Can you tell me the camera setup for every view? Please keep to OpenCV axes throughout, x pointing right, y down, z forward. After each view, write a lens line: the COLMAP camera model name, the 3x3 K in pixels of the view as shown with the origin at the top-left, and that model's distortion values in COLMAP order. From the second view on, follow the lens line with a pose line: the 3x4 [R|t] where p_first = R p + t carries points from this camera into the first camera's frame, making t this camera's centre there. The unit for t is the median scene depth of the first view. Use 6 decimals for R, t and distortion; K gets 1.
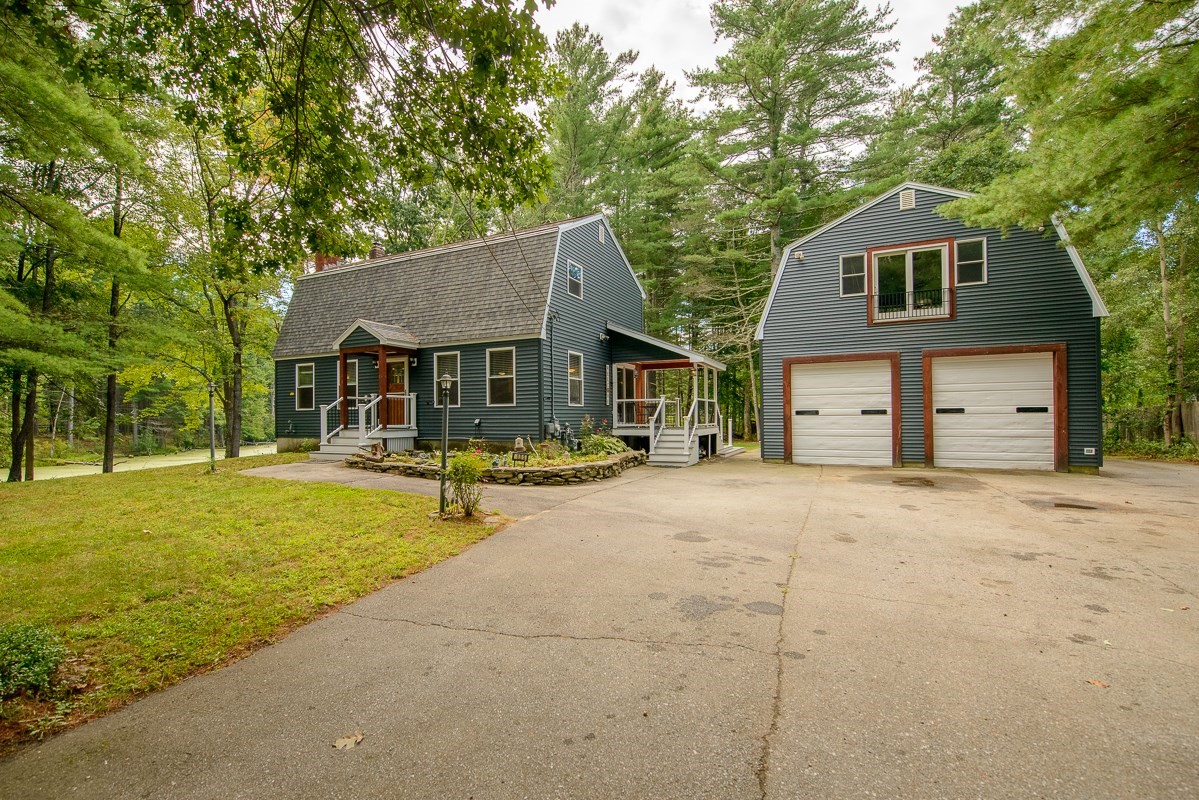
lens RADIAL K [[475.0, 0, 623.8], [0, 475.0, 413.1], [0, 0, 1]] dist [-0.012711, -0.000179]
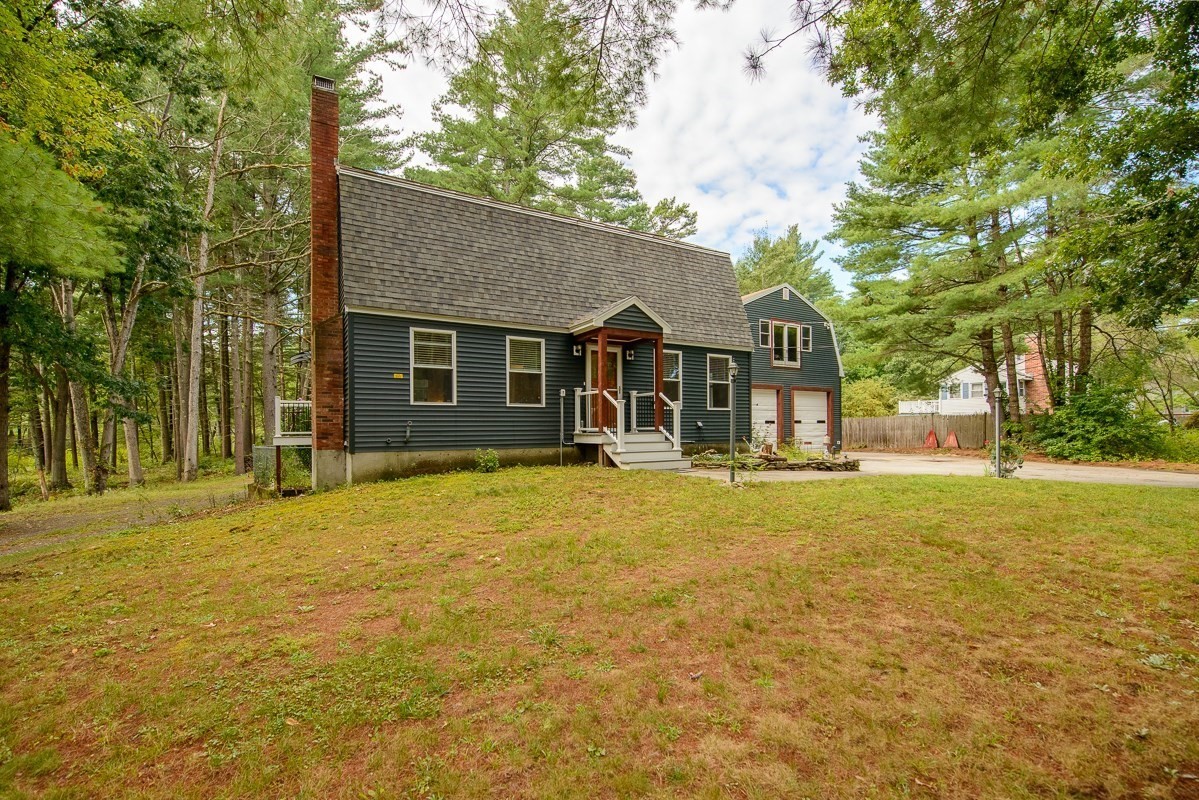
lens RADIAL K [[475.0, 0, 623.8], [0, 475.0, 413.1], [0, 0, 1]] dist [-0.012711, -0.000179]
pose [[0.585182, 0.030390, 0.810332, -1.064322], [-0.012816, 0.999519, -0.028230, 0.020351], [-0.810800, 0.006134, 0.585290, 0.478993]]
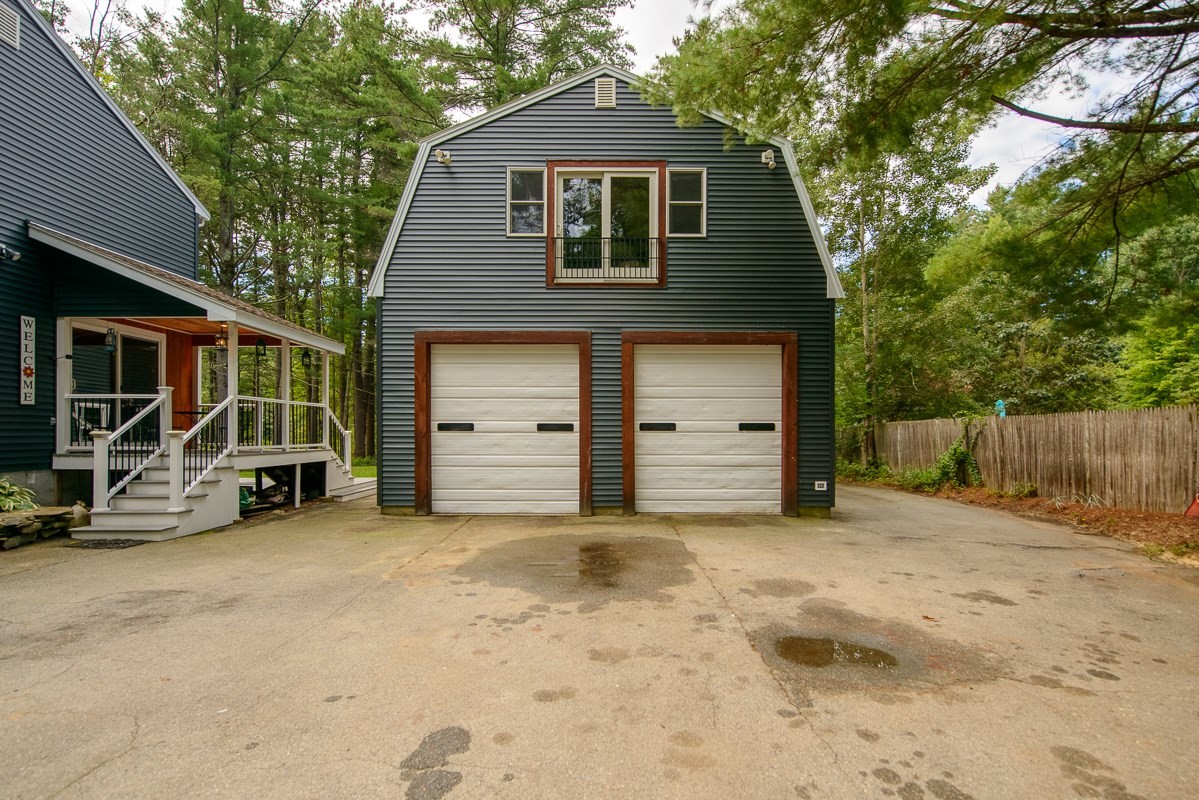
lens RADIAL K [[524.3, 0, 603.2], [0, 524.3, 429.8], [0, 0, 1]] dist [-0.003755, -0.006970]
pose [[0.901568, 0.012516, 0.432456, 0.297376], [-0.013044, 0.999913, -0.001747, 0.001326], [-0.432441, -0.004066, 0.901653, 0.362372]]
